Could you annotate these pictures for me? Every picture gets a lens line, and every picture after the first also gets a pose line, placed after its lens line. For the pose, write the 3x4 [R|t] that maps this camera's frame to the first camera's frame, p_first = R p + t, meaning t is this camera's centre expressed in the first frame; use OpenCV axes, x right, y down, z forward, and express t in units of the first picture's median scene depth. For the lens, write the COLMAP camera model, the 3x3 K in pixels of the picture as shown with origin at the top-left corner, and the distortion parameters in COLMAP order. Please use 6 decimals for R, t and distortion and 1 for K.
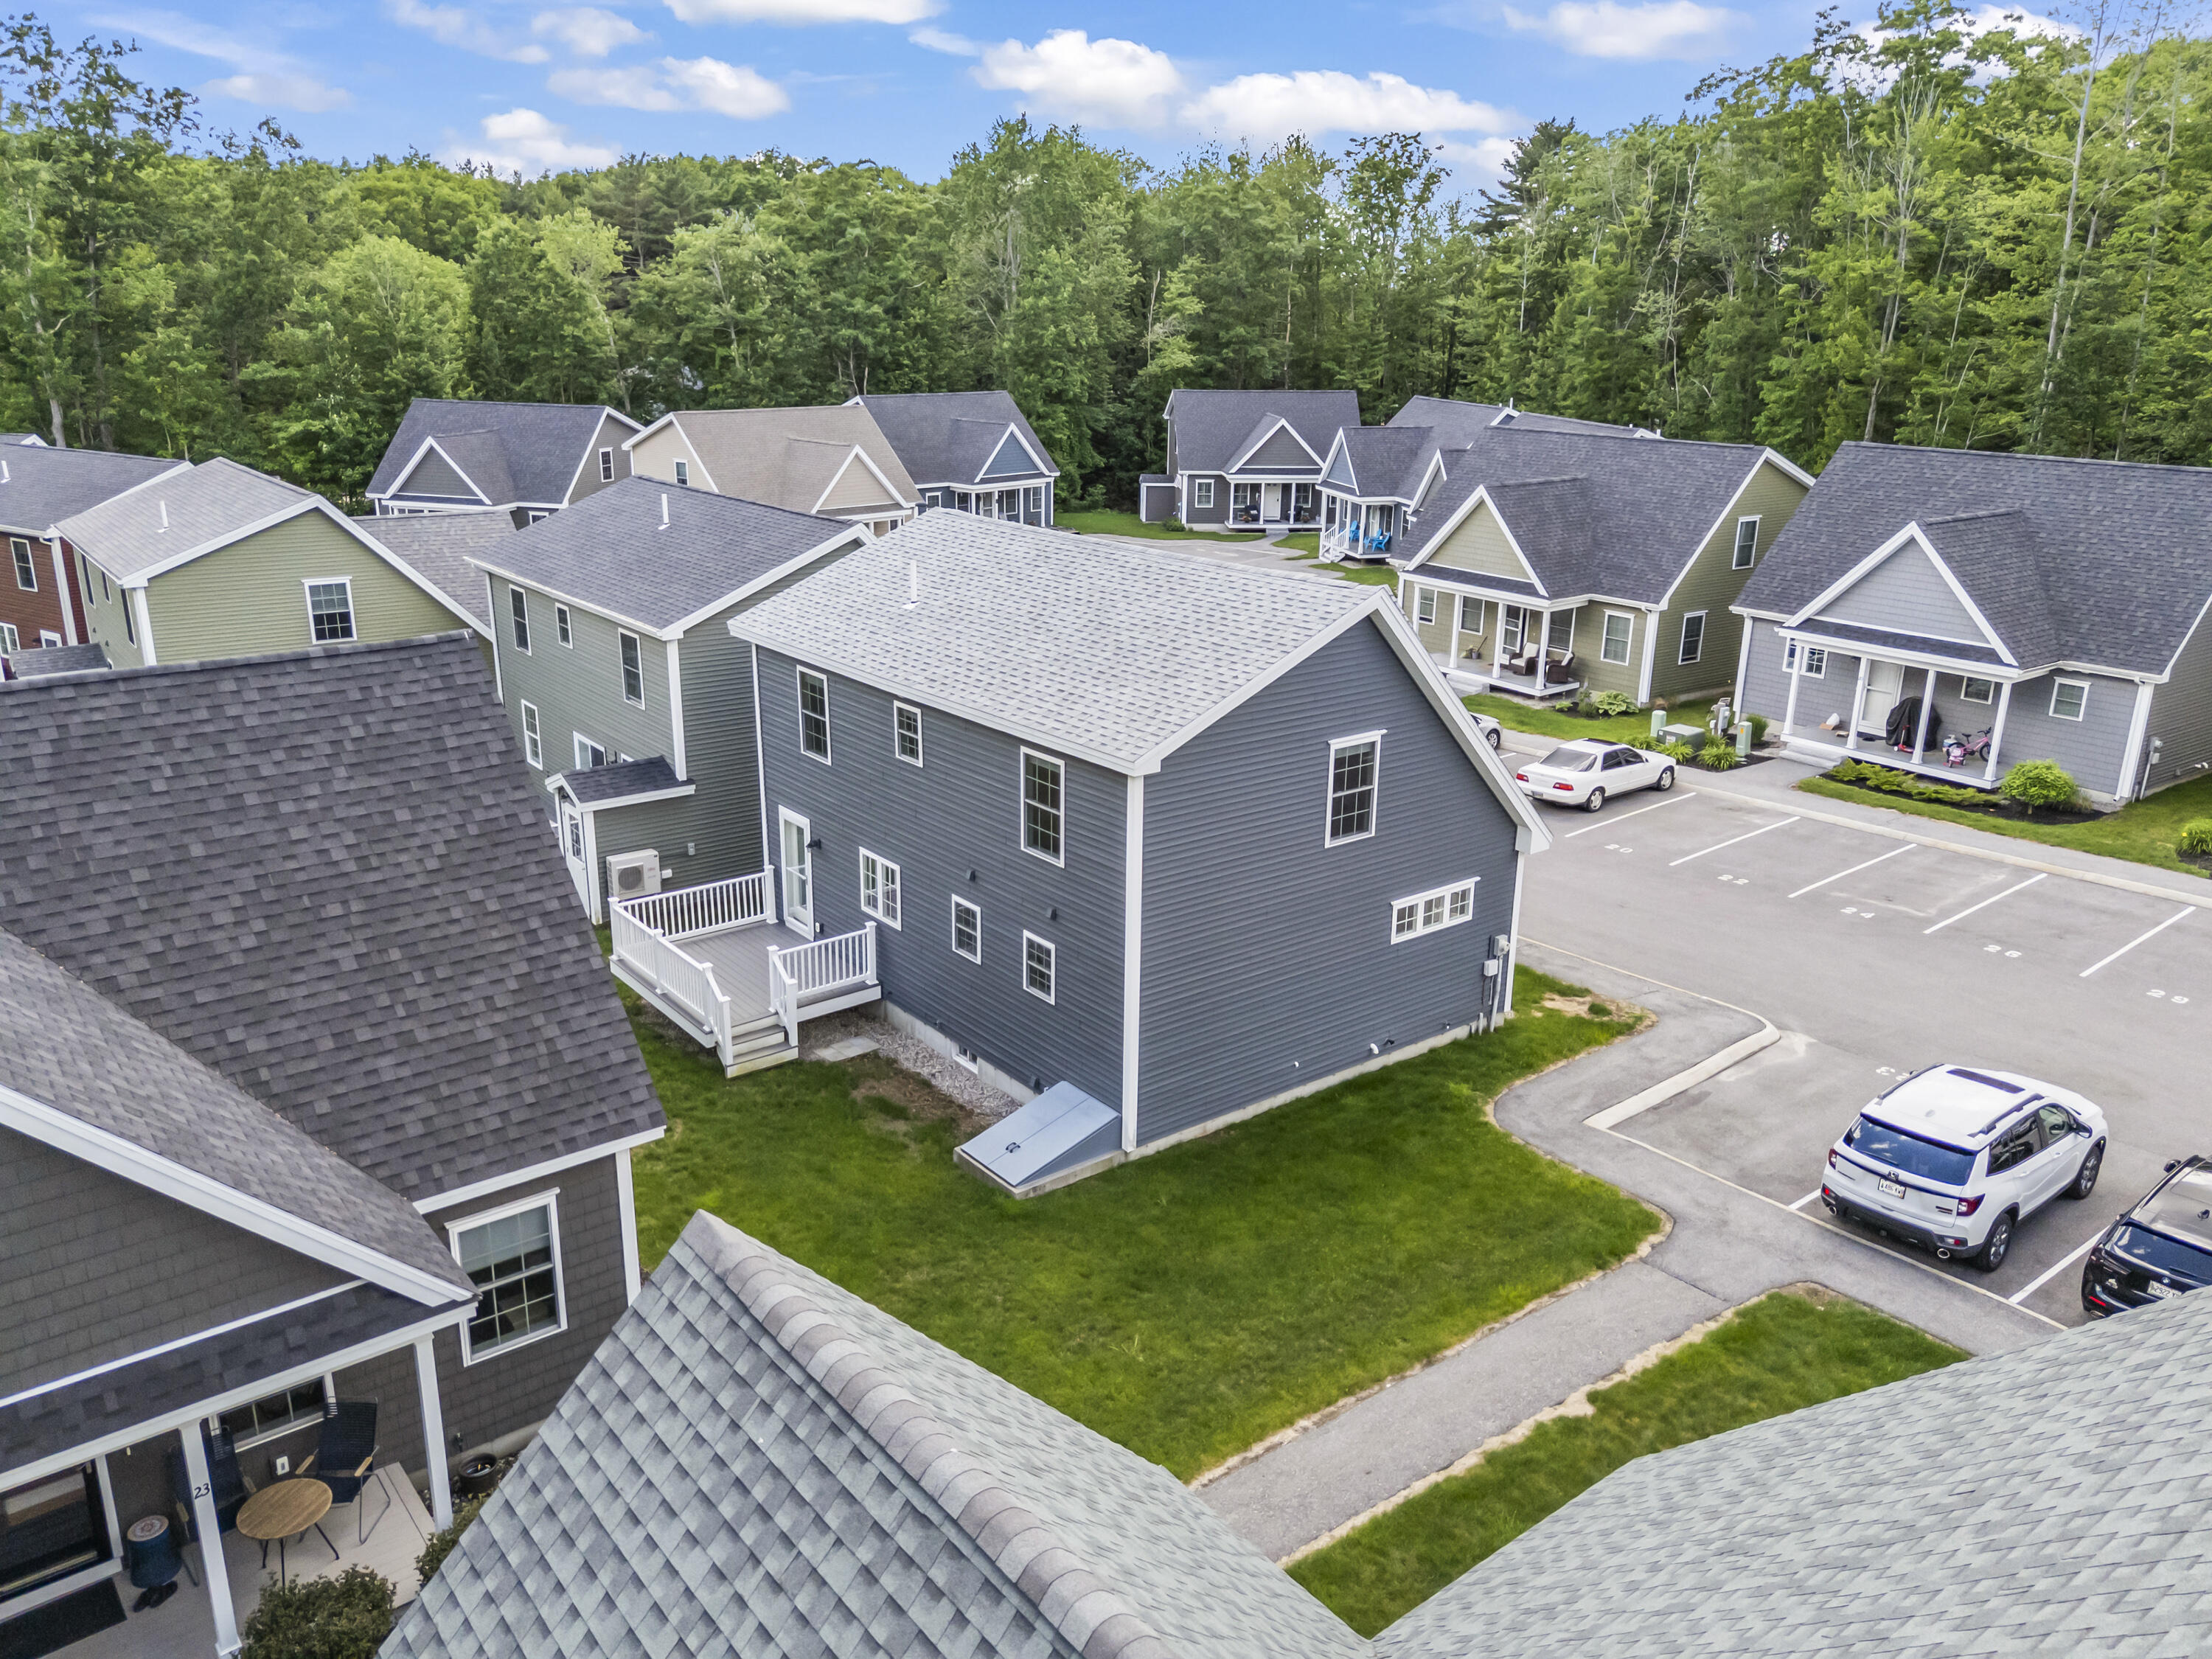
lens RADIAL K [[1636.5, 0, 1106.0], [0, 1636.5, 829.5], [0, 0, 1]] dist [0.027745, -0.006358]
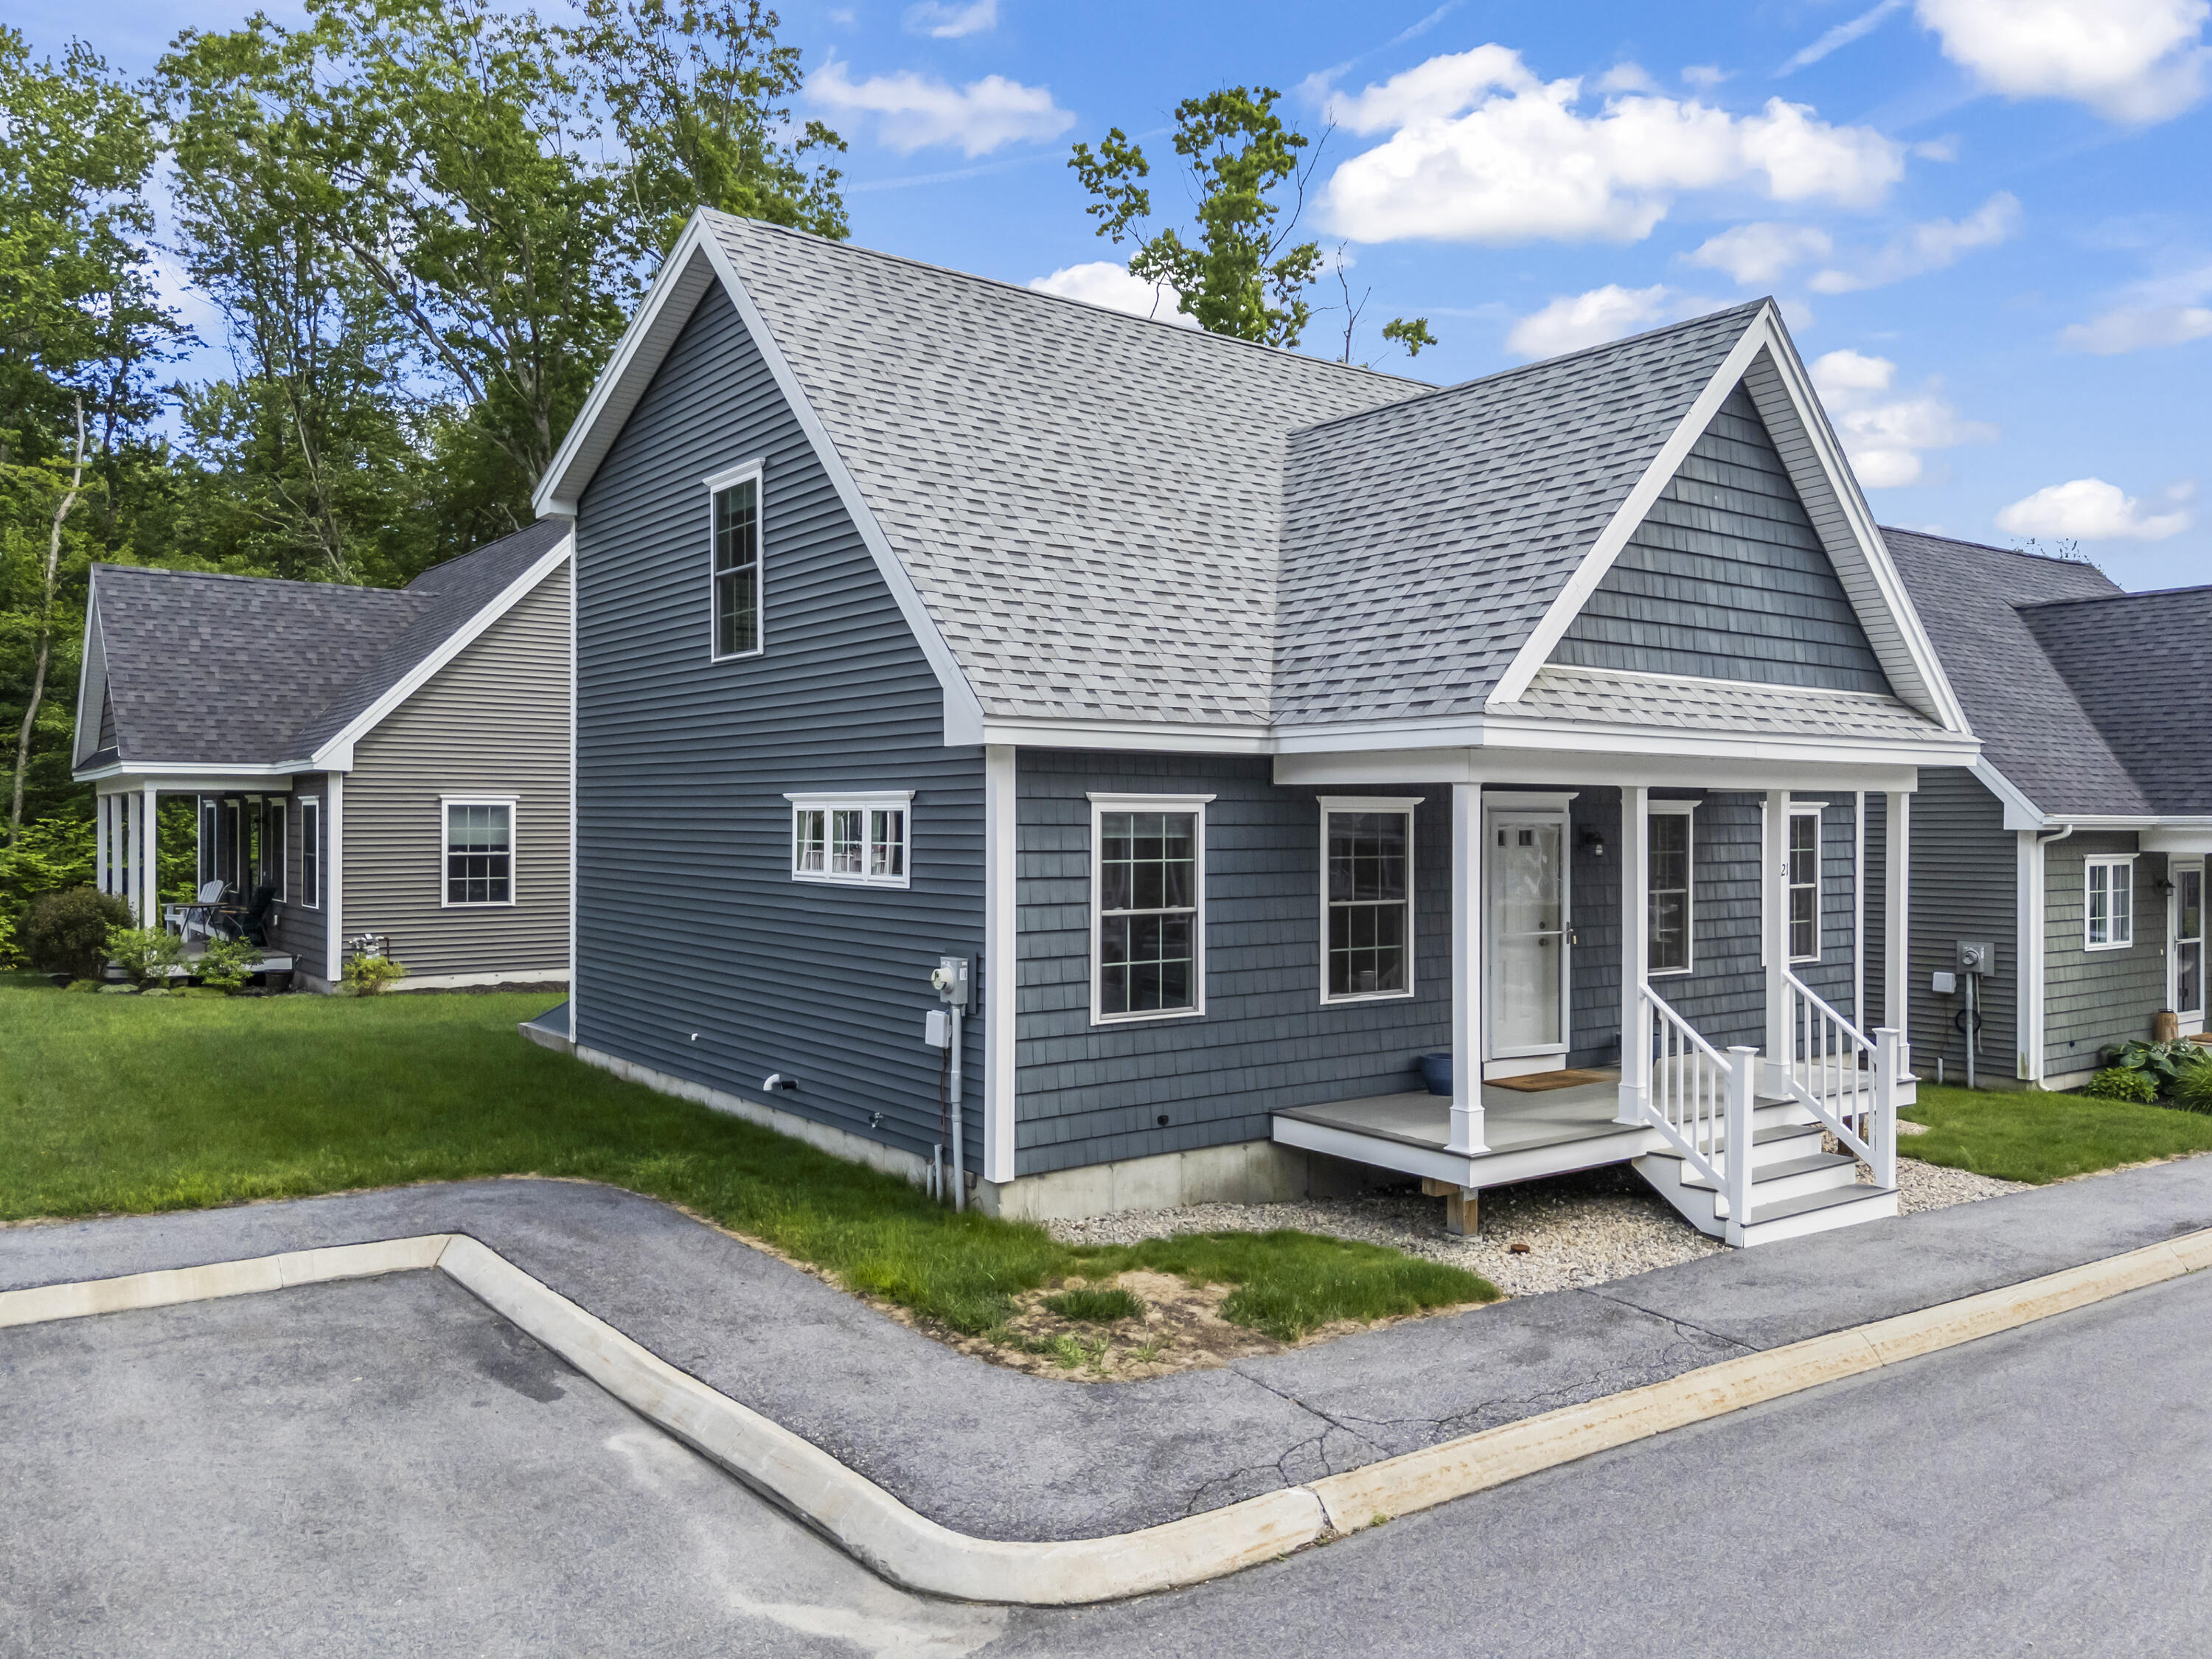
lens RADIAL K [[1659.7, 0, 1106.0], [0, 1659.7, 829.5], [0, 0, 1]] dist [0.056672, -0.057325]
pose [[-0.029603, -0.010290, -0.999509, 0.430463], [-0.307398, 0.951581, -0.000693, 0.014822], [0.951121, 0.307226, -0.031333, 0.678959]]
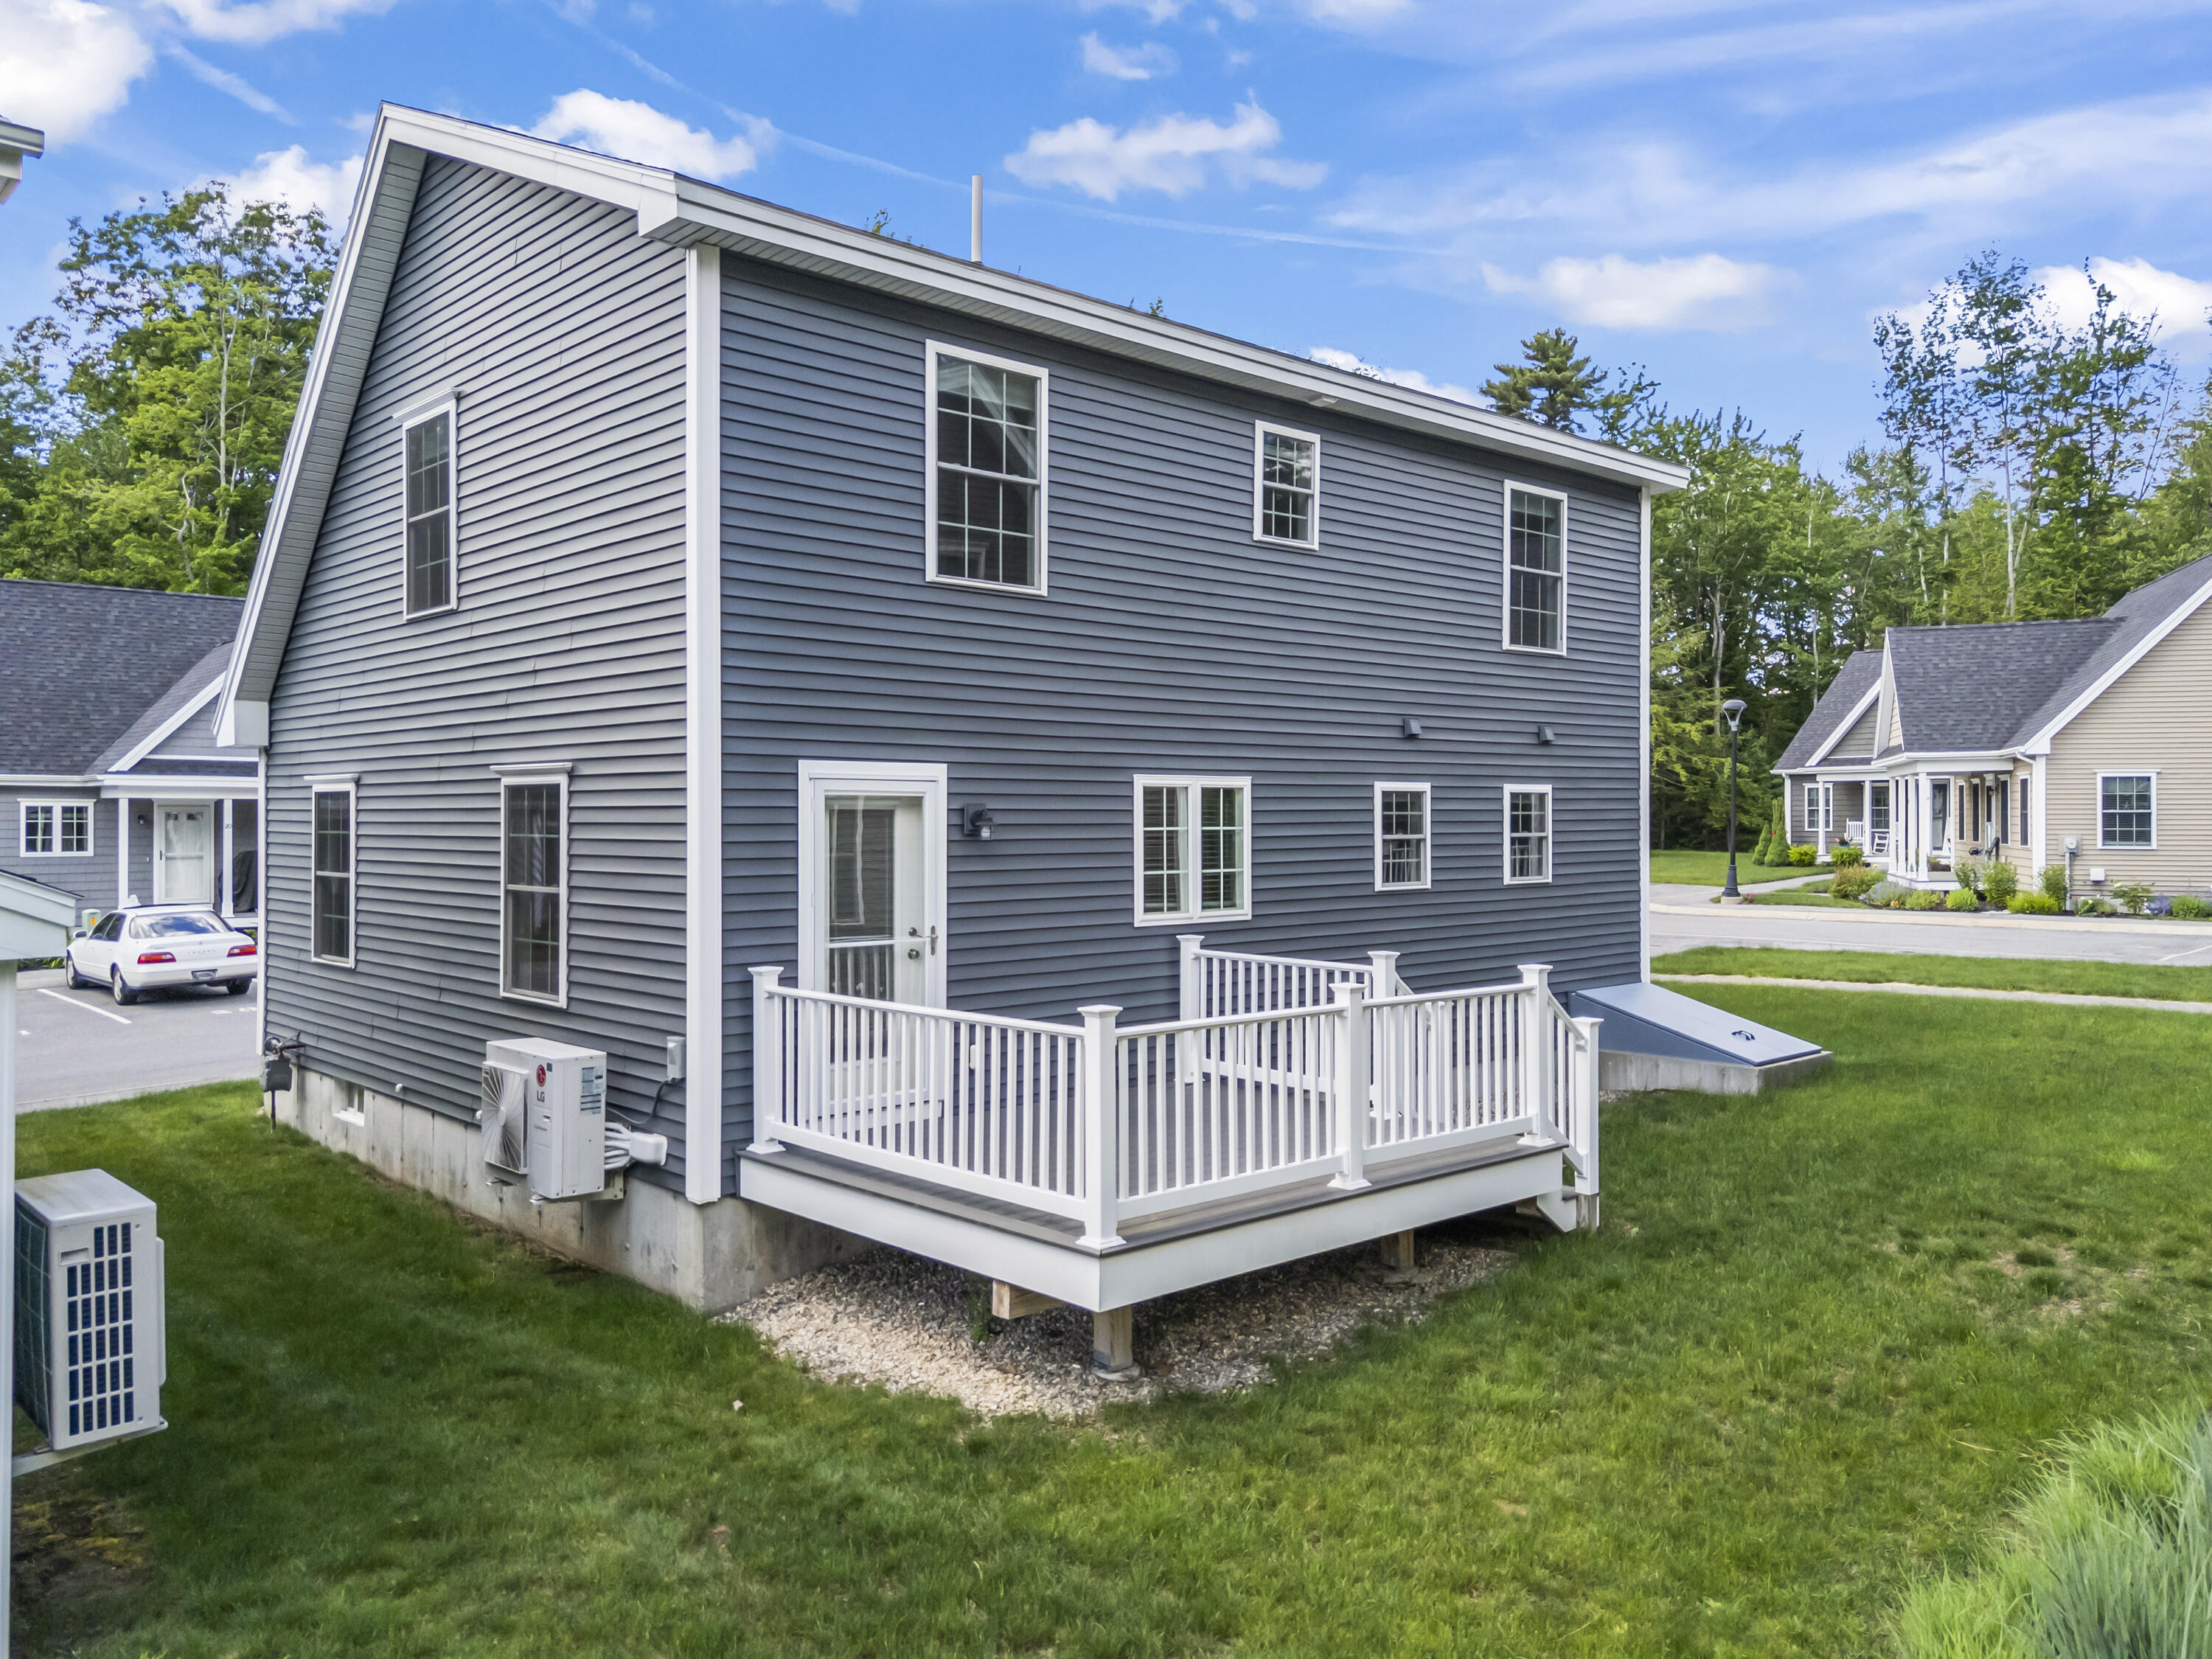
lens RADIAL K [[1625.3, 0, 1097.1], [0, 1625.3, 824.1], [0, 0, 1]] dist [0.059389, -0.006146]
pose [[-0.070182, -0.017382, 0.997383, -0.390781], [0.303161, 0.952184, 0.037927, 0.003163], [-0.950352, 0.305029, -0.061556, 0.701841]]
